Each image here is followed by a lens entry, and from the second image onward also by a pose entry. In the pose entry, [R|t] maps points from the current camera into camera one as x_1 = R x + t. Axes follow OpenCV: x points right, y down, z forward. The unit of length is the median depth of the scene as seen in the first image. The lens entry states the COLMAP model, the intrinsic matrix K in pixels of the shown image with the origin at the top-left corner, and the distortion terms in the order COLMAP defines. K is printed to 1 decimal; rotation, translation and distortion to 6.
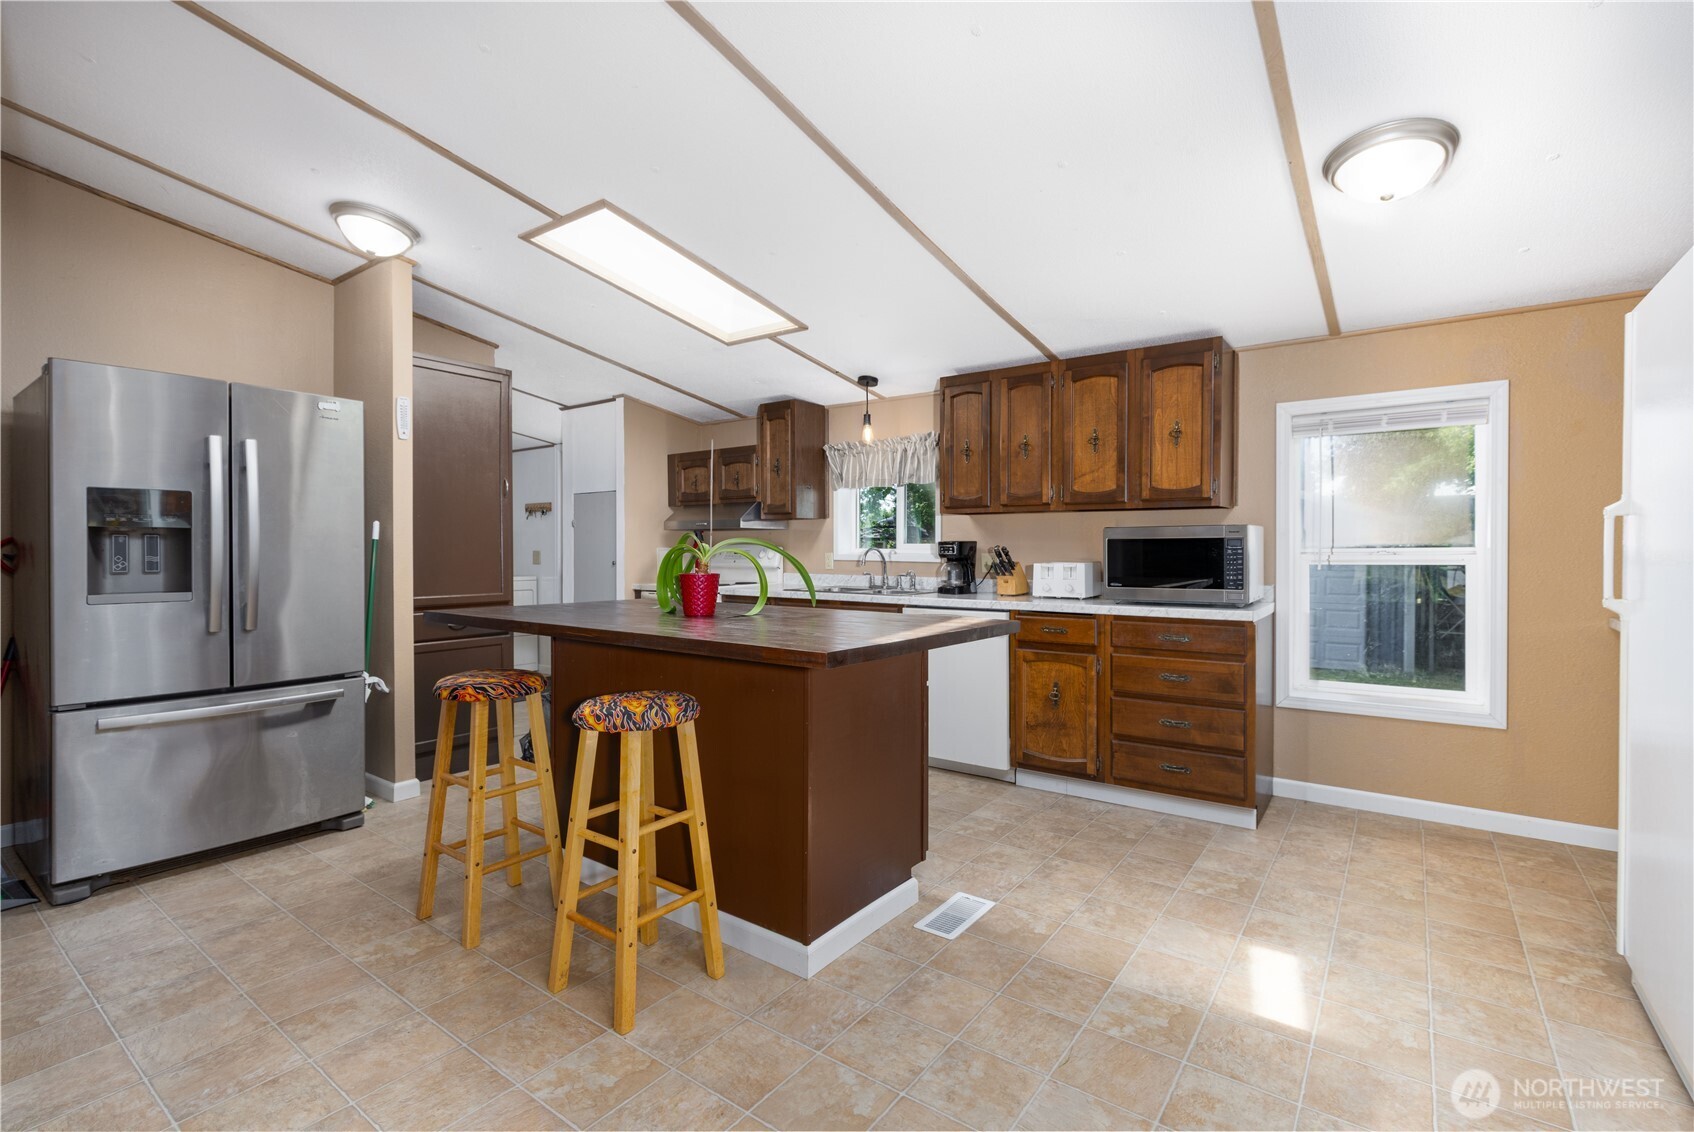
lens RADIAL K [[764.7, 0, 869.1], [0, 764.7, 556.7], [0, 0, 1]] dist [0.000622, -0.000415]
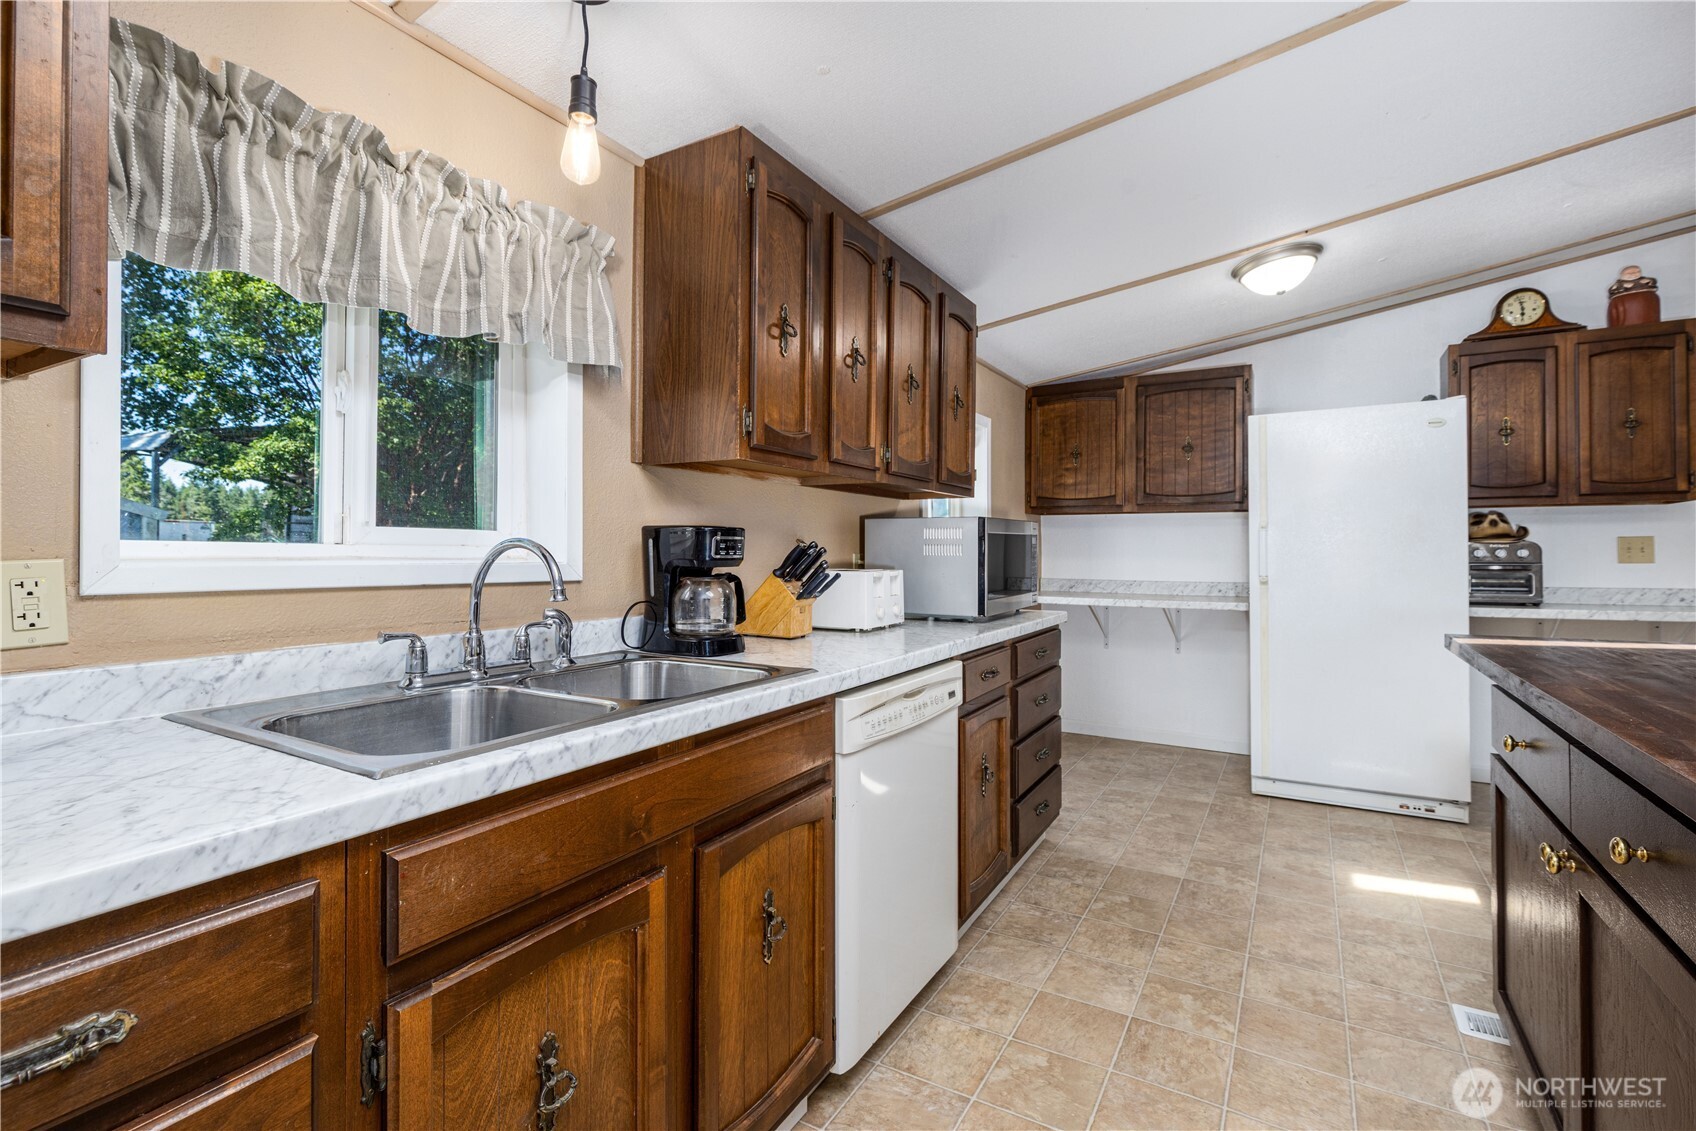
lens RADIAL K [[765.6, 0, 870.1], [0, 765.6, 556.2], [0, 0, 1]] dist [0.000622, -0.000415]
pose [[-0.106627, -0.006364, 0.994279, -0.466070], [0.006586, 0.999953, 0.007107, -0.004920], [-0.994277, 0.007306, -0.106580, 1.450717]]
